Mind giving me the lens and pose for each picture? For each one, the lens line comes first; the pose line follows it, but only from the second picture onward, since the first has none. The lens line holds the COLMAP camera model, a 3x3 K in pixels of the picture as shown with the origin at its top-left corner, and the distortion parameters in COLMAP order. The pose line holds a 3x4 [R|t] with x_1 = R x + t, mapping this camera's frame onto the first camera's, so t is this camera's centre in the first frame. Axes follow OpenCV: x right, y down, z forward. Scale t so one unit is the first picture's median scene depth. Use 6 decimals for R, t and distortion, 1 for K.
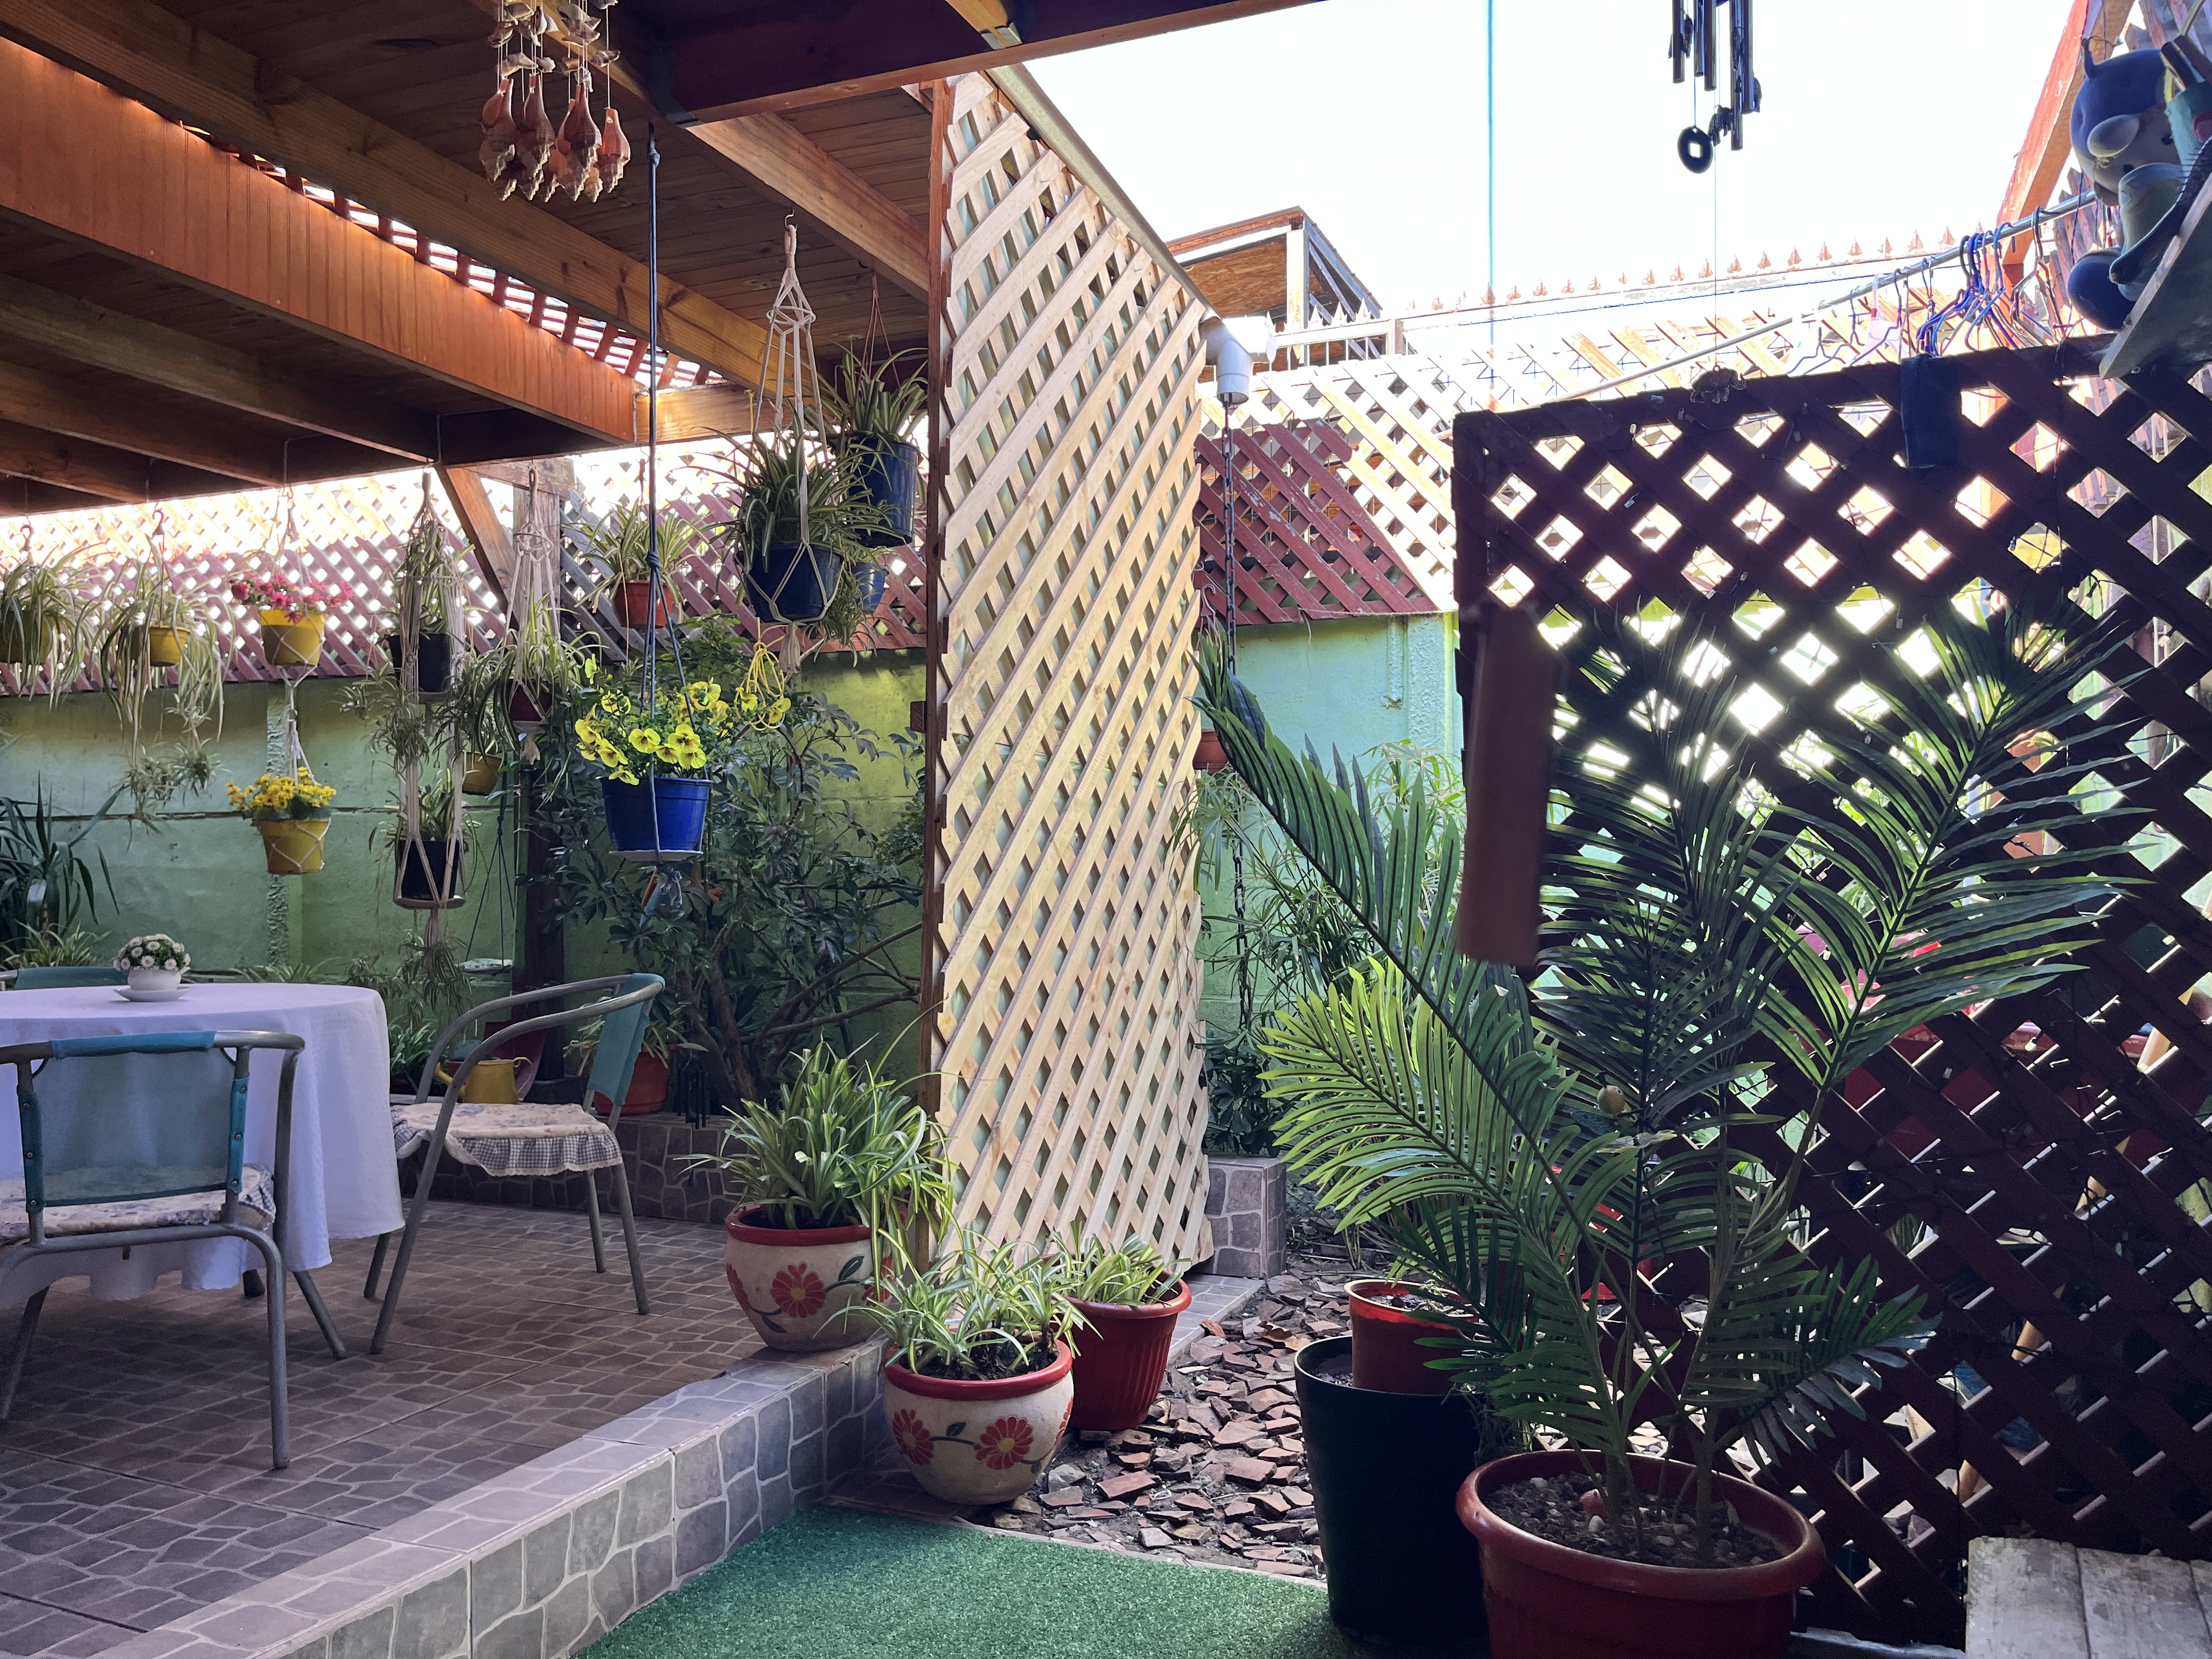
lens RADIAL K [[1656.9, 0, 1128.1], [0, 1656.9, 834.0], [0, 0, 1]] dist [0.065287, -0.090017]
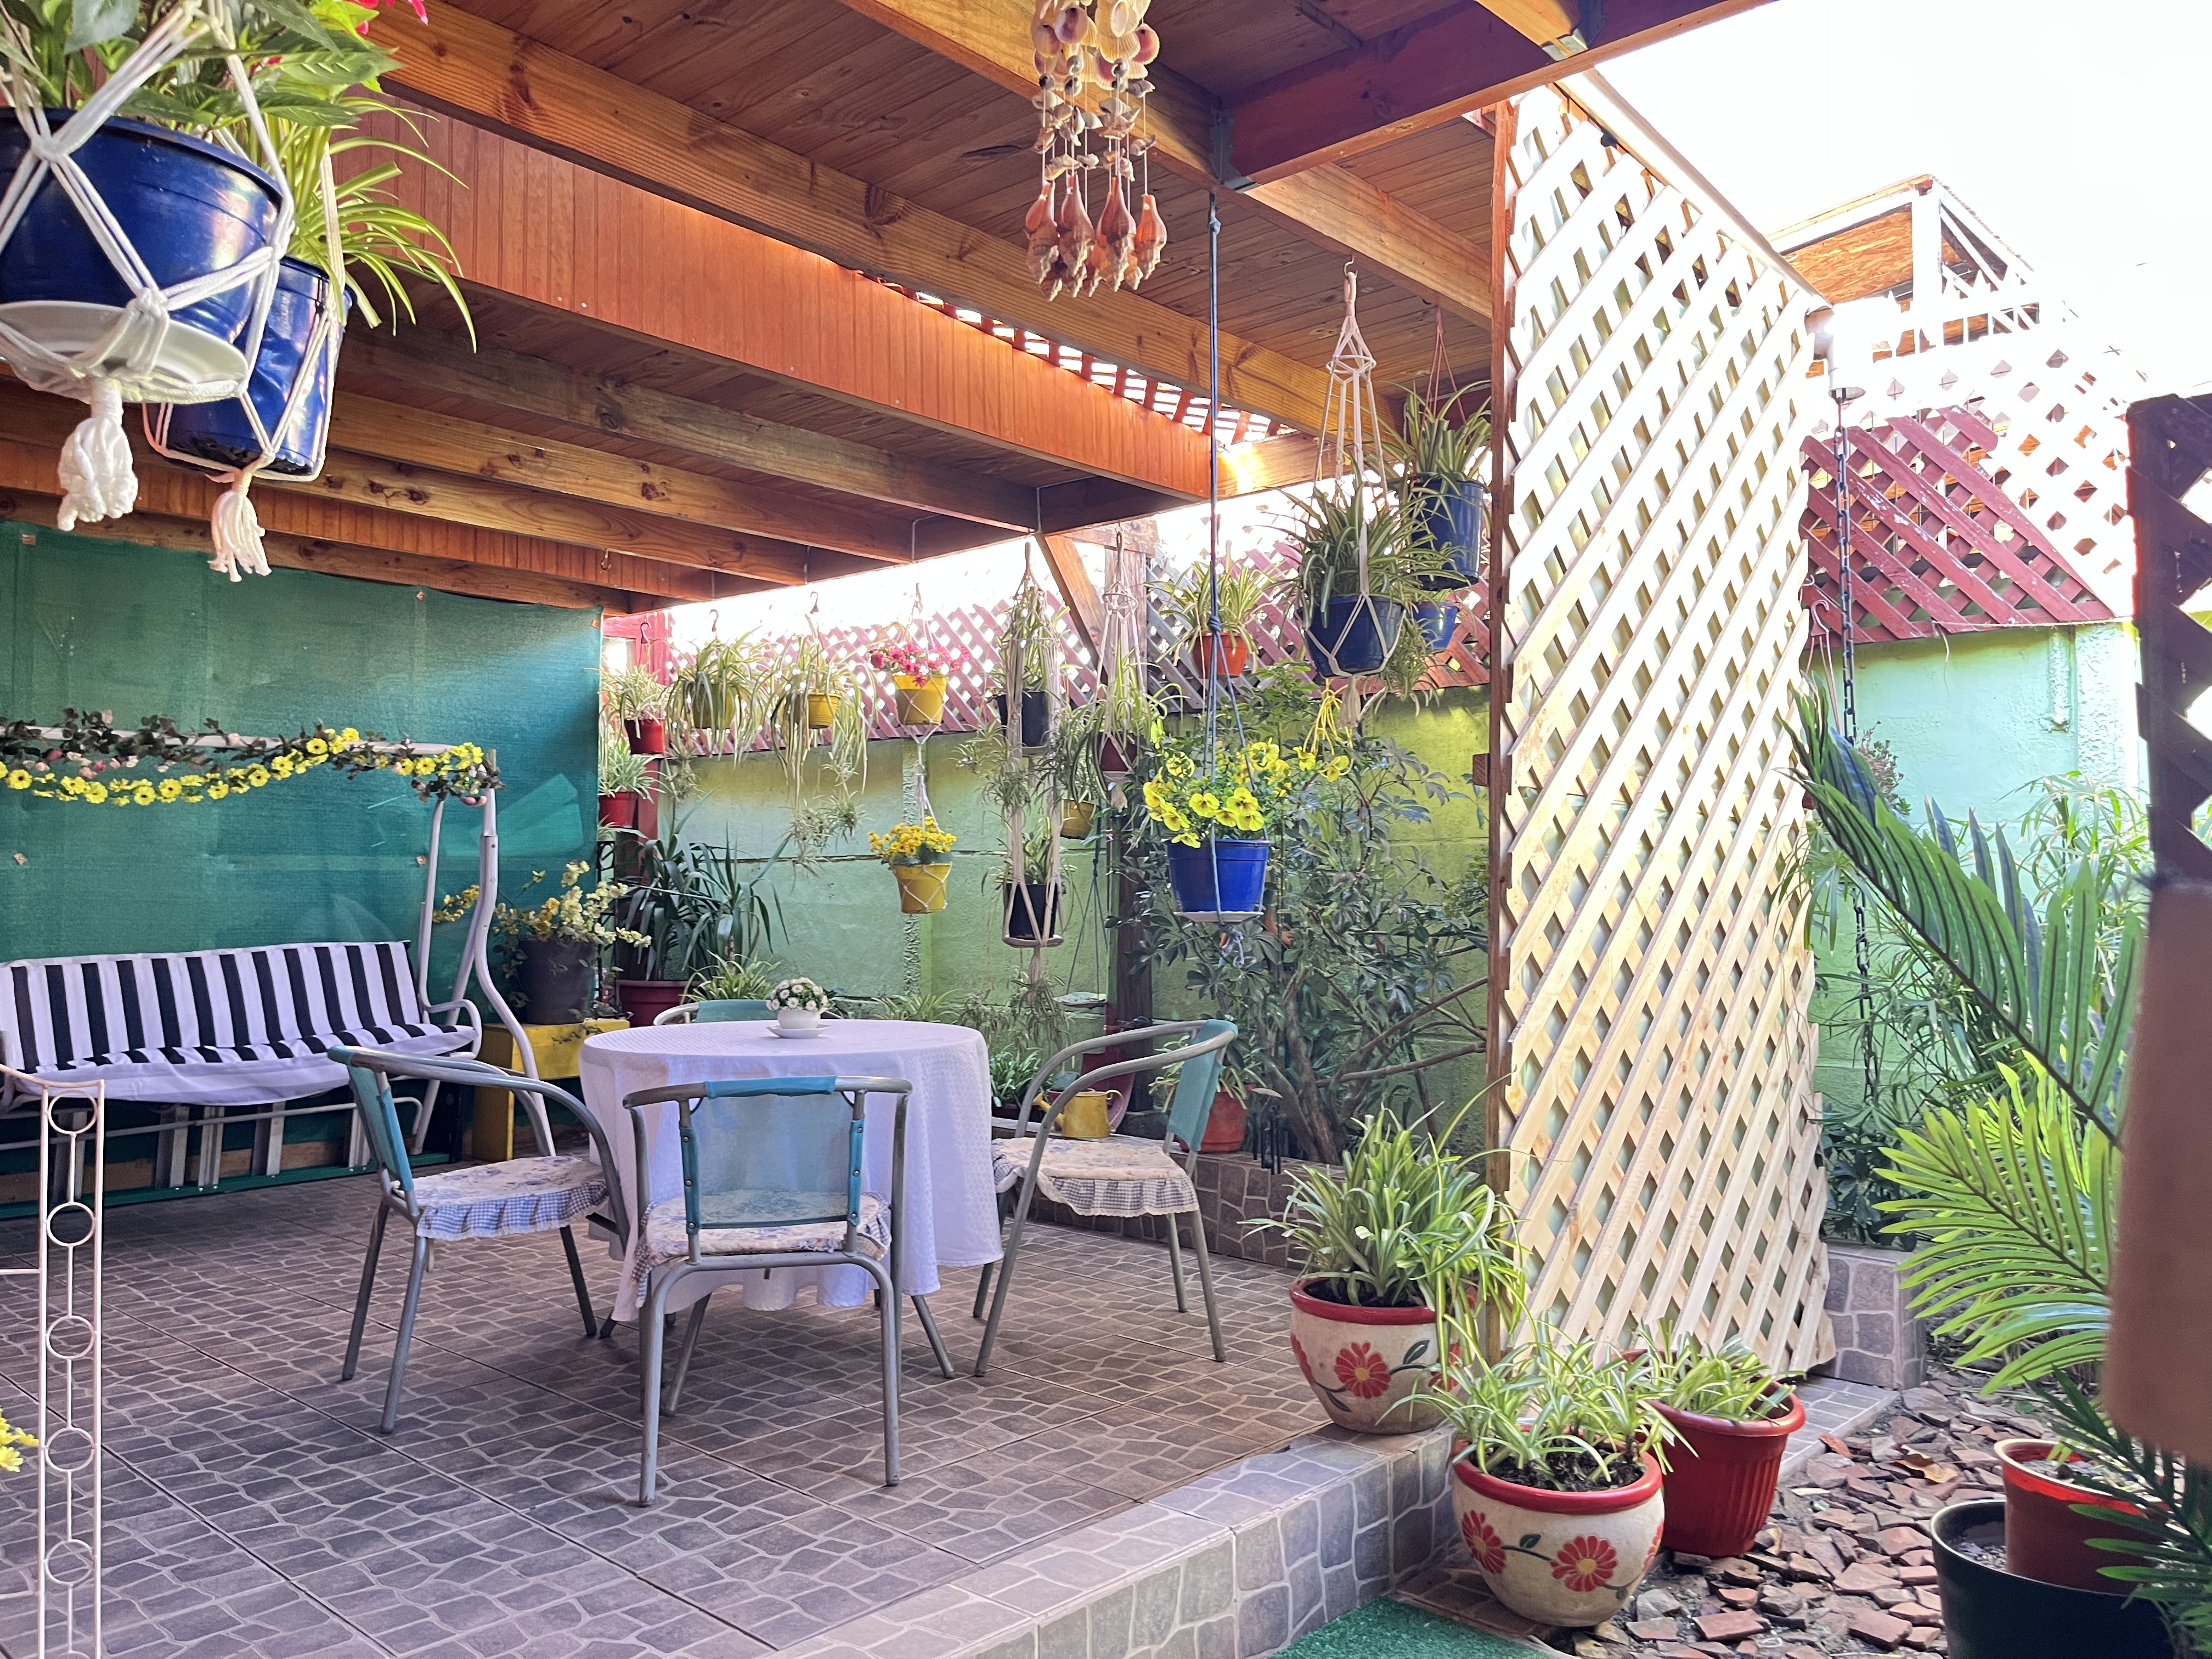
lens RADIAL K [[1656.9, 0, 1128.1], [0, 1656.9, 834.0], [0, 0, 1]] dist [0.065287, -0.090017]
pose [[0.938973, -0.011515, -0.343799, 0.008317], [0.007221, 0.999879, -0.013767, -0.018763], [0.343916, 0.010444, 0.938942, 0.031623]]
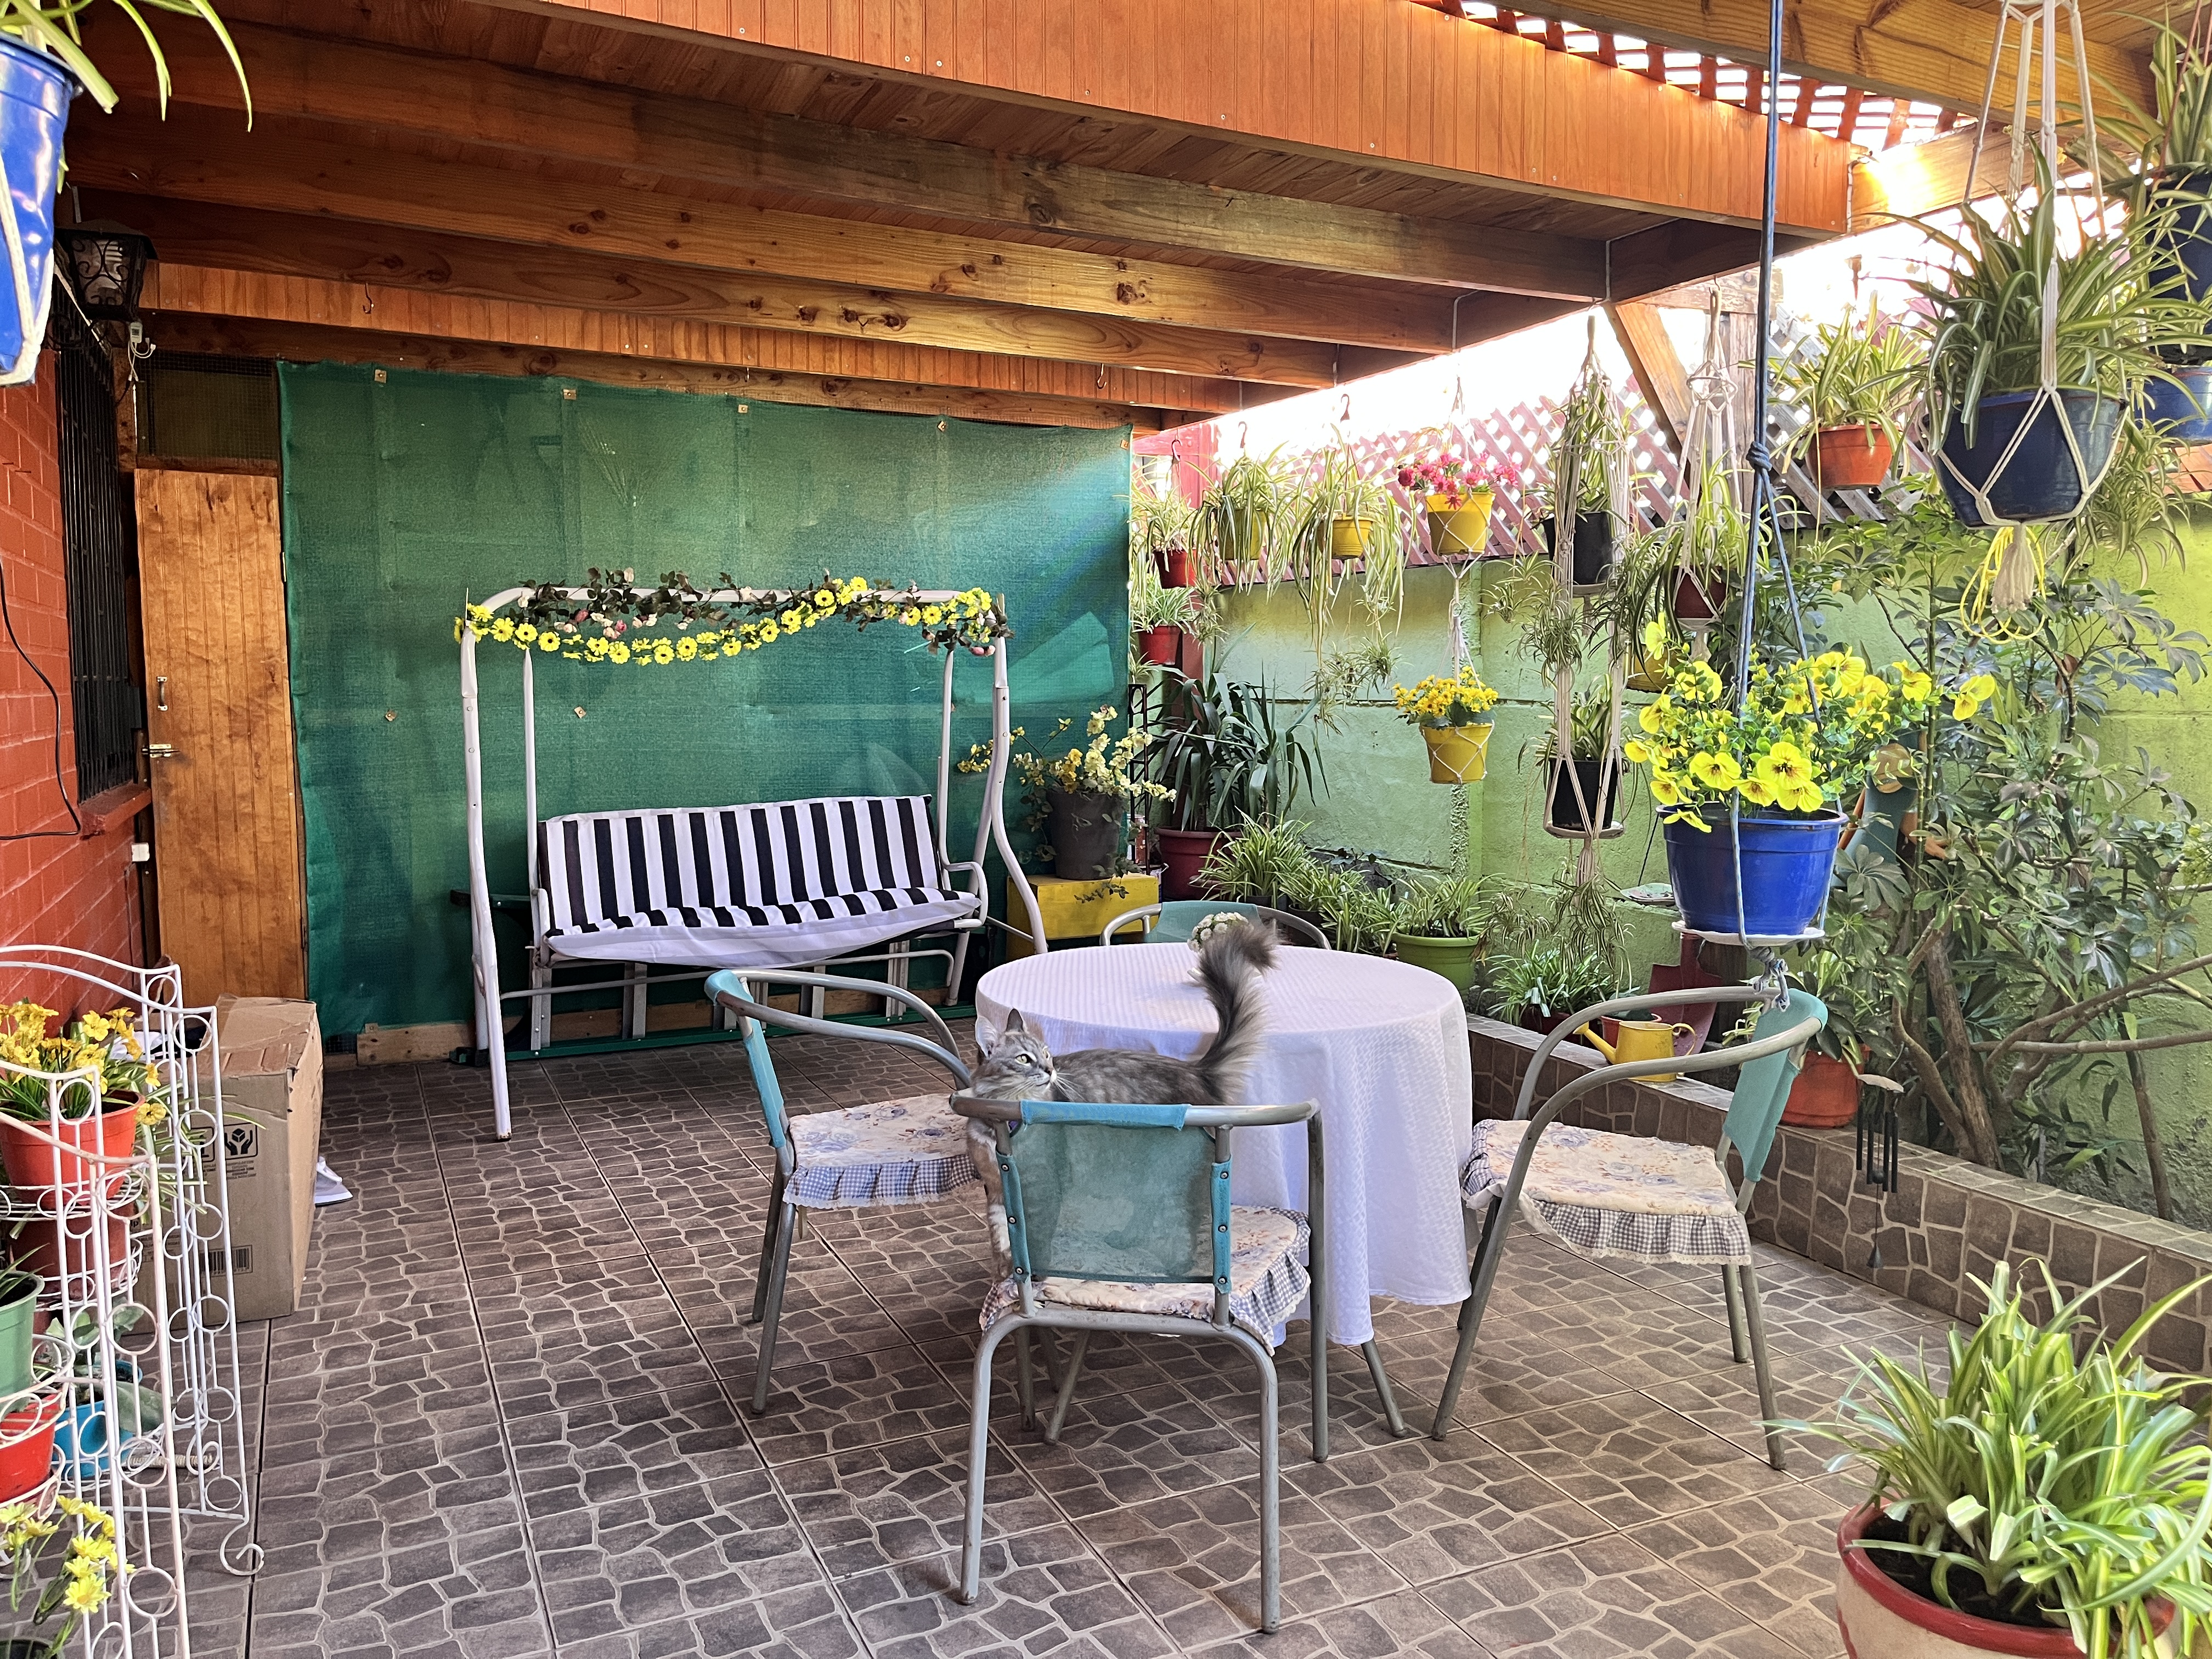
lens RADIAL K [[1663.7, 0, 1110.3], [0, 1663.7, 837.7], [0, 0, 1]] dist [0.072073, -0.104053]
pose [[0.737898, 0.065096, -0.671766, -0.028620], [0.012683, 0.993824, 0.110236, -0.076804], [0.674793, -0.089863, 0.732515, 0.297519]]
